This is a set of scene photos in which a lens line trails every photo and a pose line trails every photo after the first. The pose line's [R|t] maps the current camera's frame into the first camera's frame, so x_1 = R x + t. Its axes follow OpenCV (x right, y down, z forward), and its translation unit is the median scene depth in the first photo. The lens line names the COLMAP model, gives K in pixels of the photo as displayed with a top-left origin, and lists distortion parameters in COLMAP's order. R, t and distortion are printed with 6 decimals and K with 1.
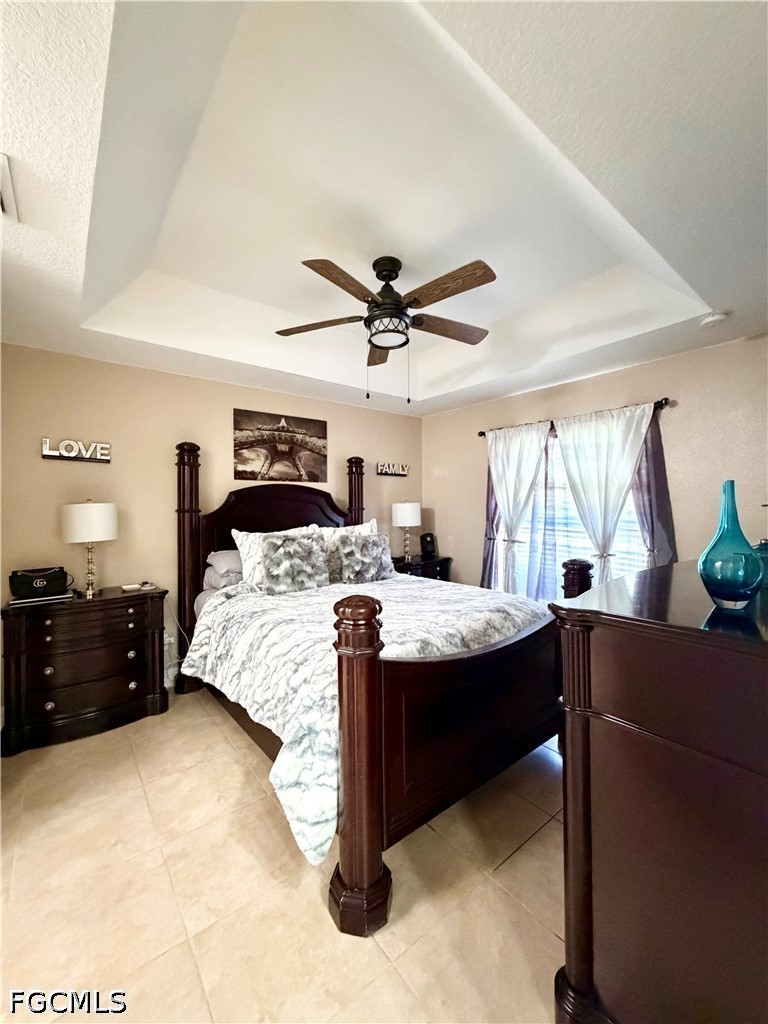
lens RADIAL K [[407.0, 0, 383.7], [0, 407.0, 508.6], [0, 0, 1]] dist [0.002079, -0.001175]
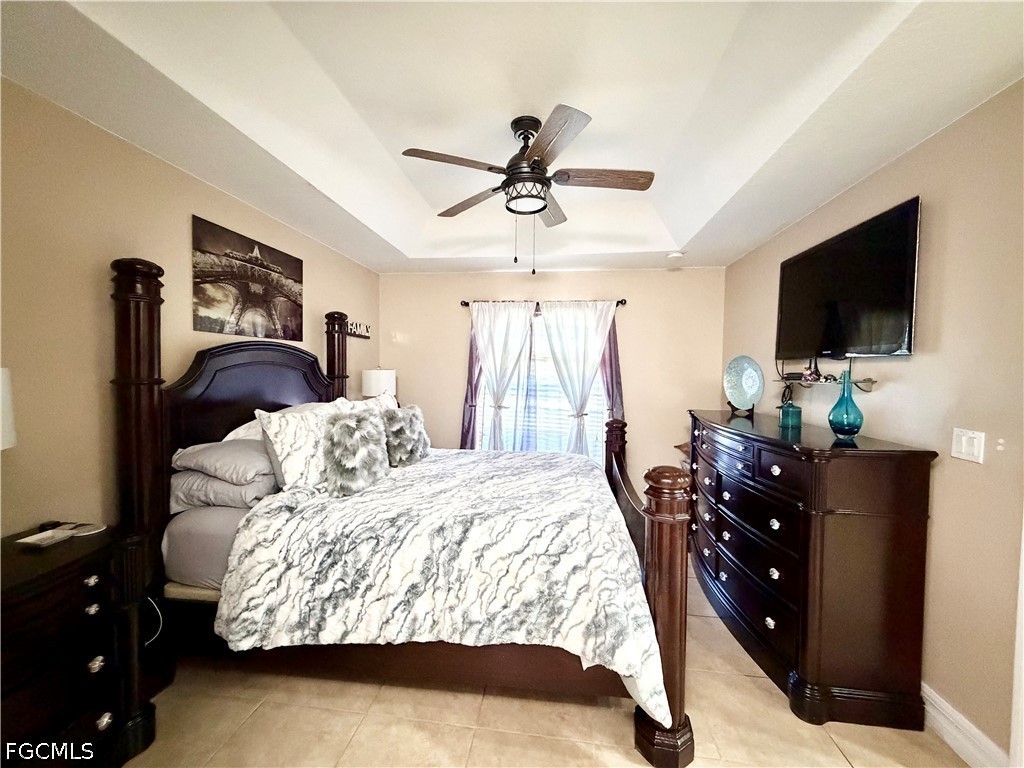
lens RADIAL K [[407.0, 0, 506.9], [0, 407.0, 384.2], [0, 0, 1]] dist [0.002079, -0.001175]
pose [[0.720713, -0.009675, 0.693166, -0.450844], [-0.011591, 0.999595, 0.026004, -0.010030], [-0.693136, -0.026776, 0.720309, 0.212741]]
